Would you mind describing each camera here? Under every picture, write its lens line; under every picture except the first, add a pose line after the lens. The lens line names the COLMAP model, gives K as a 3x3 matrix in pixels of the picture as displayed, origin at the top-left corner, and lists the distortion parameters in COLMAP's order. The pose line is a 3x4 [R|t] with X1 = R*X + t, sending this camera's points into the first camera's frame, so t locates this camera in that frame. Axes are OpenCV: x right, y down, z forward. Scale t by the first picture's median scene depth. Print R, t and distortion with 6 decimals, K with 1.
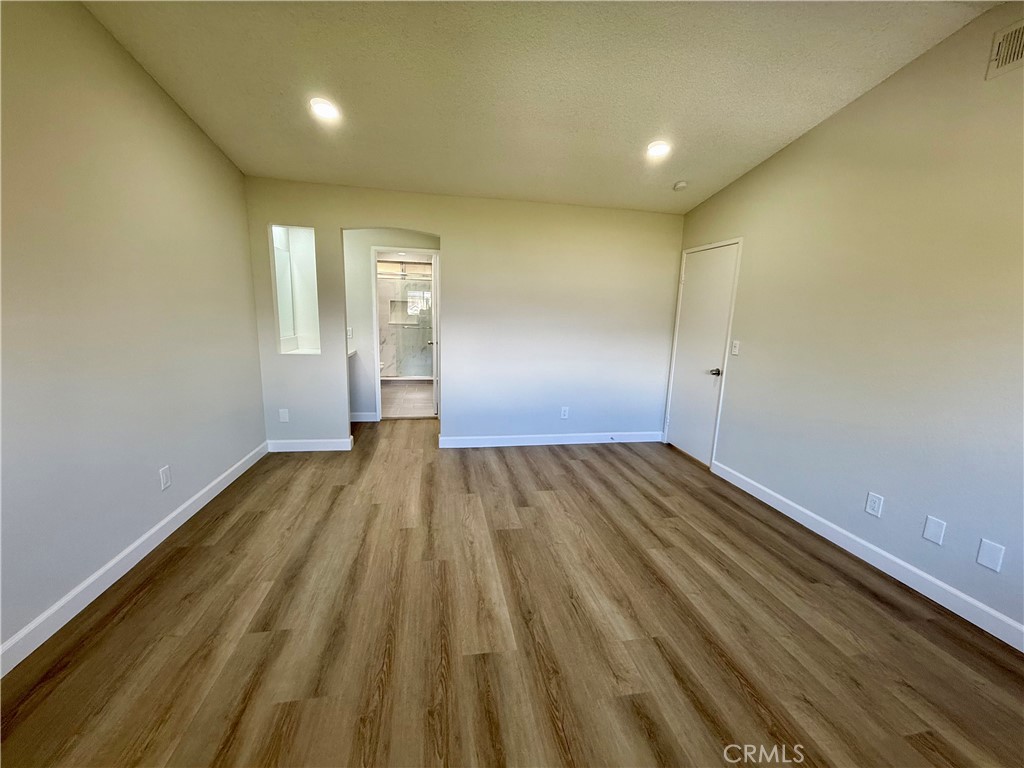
lens RADIAL K [[411.1, 0, 508.8], [0, 411.1, 384.7], [0, 0, 1]] dist [-0.000508, 0.000414]
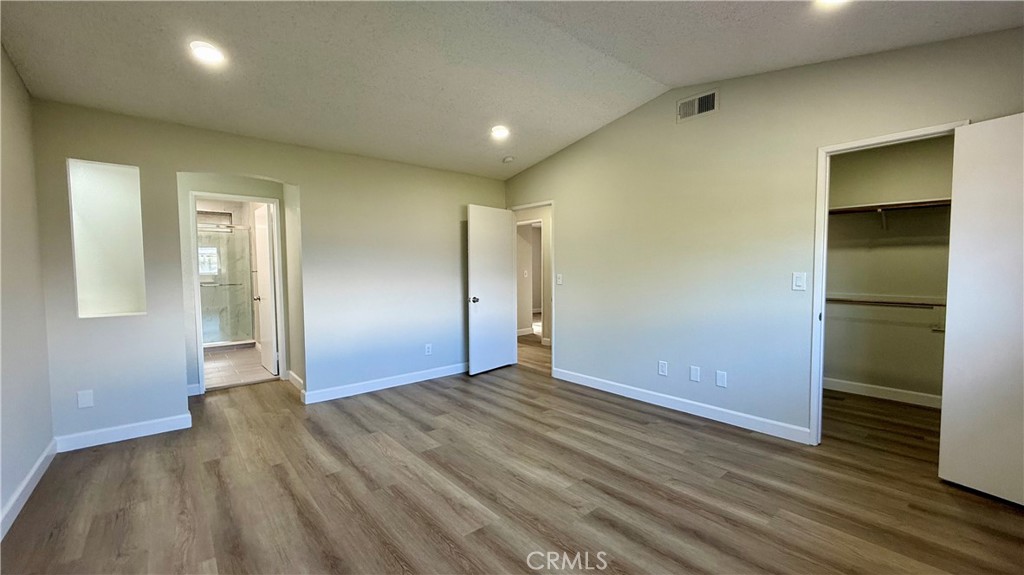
lens RADIAL K [[409.8, 0, 510.4], [0, 409.8, 288.1], [0, 0, 1]] dist [0.001676, 0.000062]
pose [[0.868177, -0.061208, 0.492465, -0.298936], [0.121550, 0.988365, -0.091439, 0.049639], [-0.481138, 0.139244, 0.865515, -0.094554]]
